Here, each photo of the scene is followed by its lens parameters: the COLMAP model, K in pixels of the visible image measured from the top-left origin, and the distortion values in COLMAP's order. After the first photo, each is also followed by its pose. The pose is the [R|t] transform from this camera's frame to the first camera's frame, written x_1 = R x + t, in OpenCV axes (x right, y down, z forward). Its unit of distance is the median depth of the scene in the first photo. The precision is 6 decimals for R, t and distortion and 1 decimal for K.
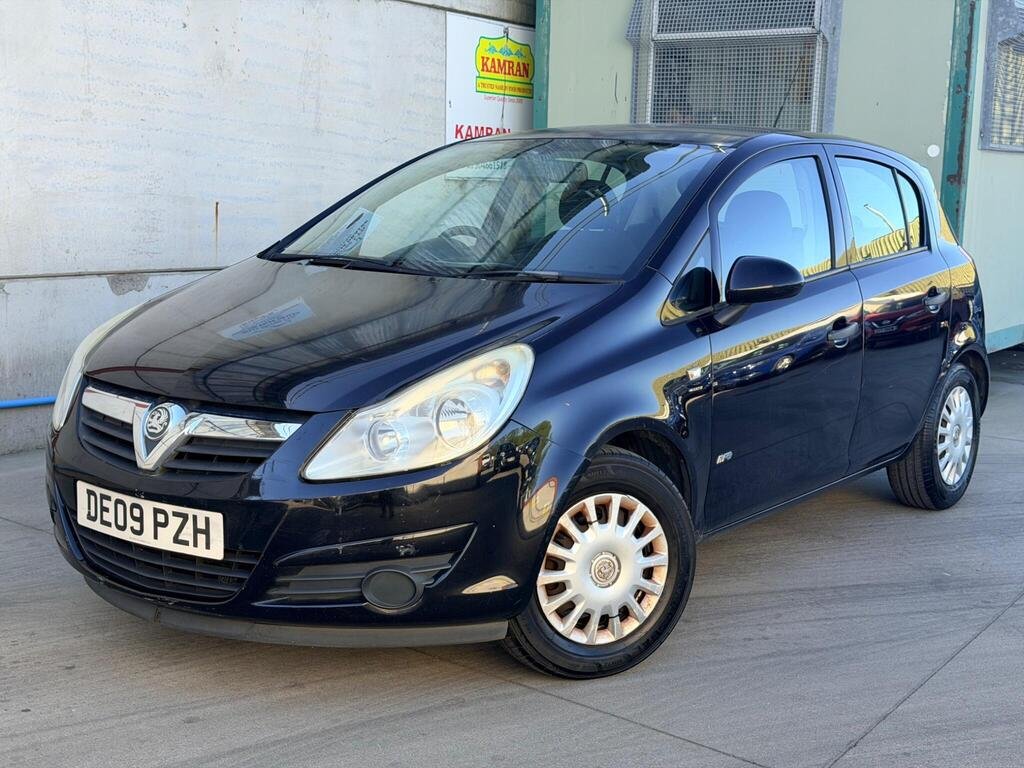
lens RADIAL K [[1419.1, 0, 512.0], [0, 1419.1, 384.0], [0, 0, 1]] dist [0.181904, -0.412317]
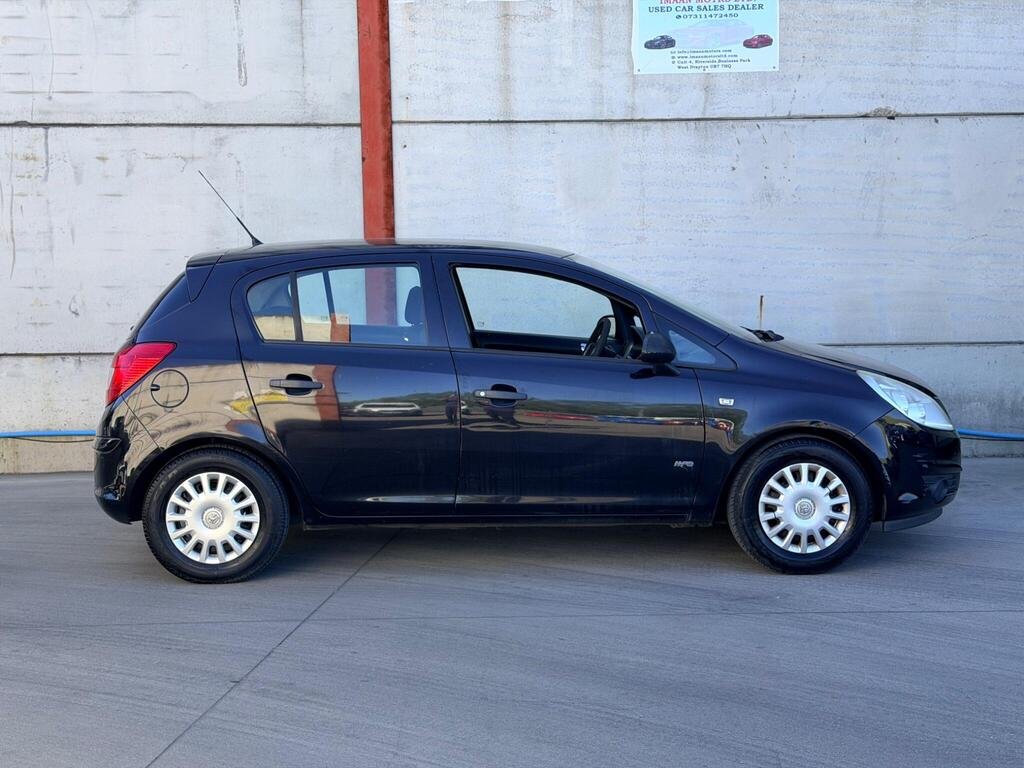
lens RADIAL K [[1419.1, 0, 512.0], [0, 1419.1, 384.0], [0, 0, 1]] dist [0.181904, -0.412317]
pose [[0.558551, 0.040017, -0.828505, 0.959043], [-0.092108, 0.995650, -0.014007, -0.008013], [0.824340, 0.084136, 0.559807, 0.100738]]
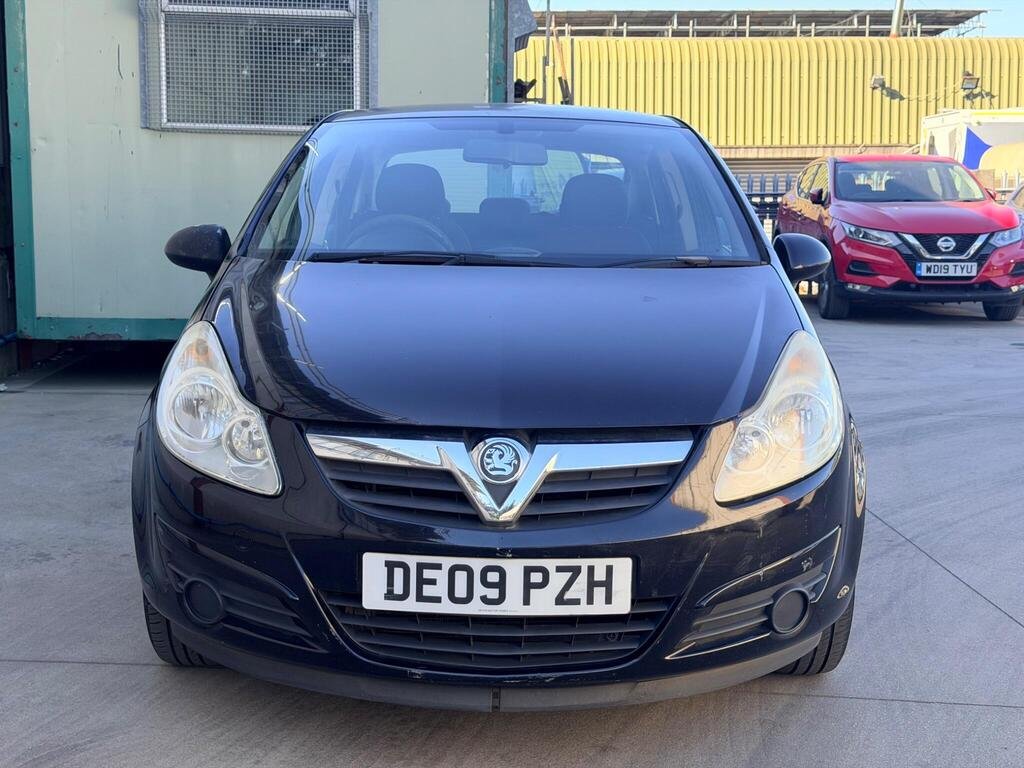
lens RADIAL K [[1419.1, 0, 512.0], [0, 1419.1, 384.0], [0, 0, 1]] dist [0.181904, -0.412317]
pose [[0.809129, -0.091466, 0.580469, -0.414313], [0.087818, 0.995540, 0.034460, -0.025817], [-0.581032, 0.023093, 0.813553, 0.203328]]
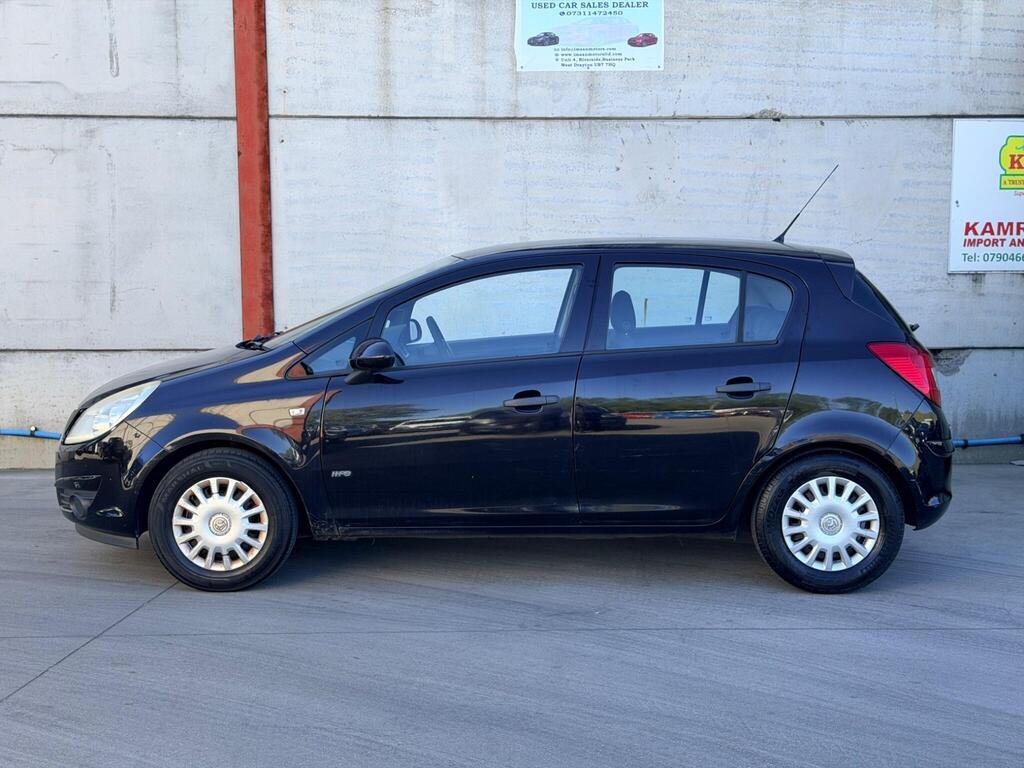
lens RADIAL K [[1421.2, 0, 502.3], [0, 1421.2, 384.3], [0, 0, 1]] dist [0.168152, -0.329622]
pose [[0.568739, 0.049601, -0.821021, 0.994479], [-0.101647, 0.994767, -0.010316, -0.028658], [0.816213, 0.089321, 0.570804, 0.202953]]
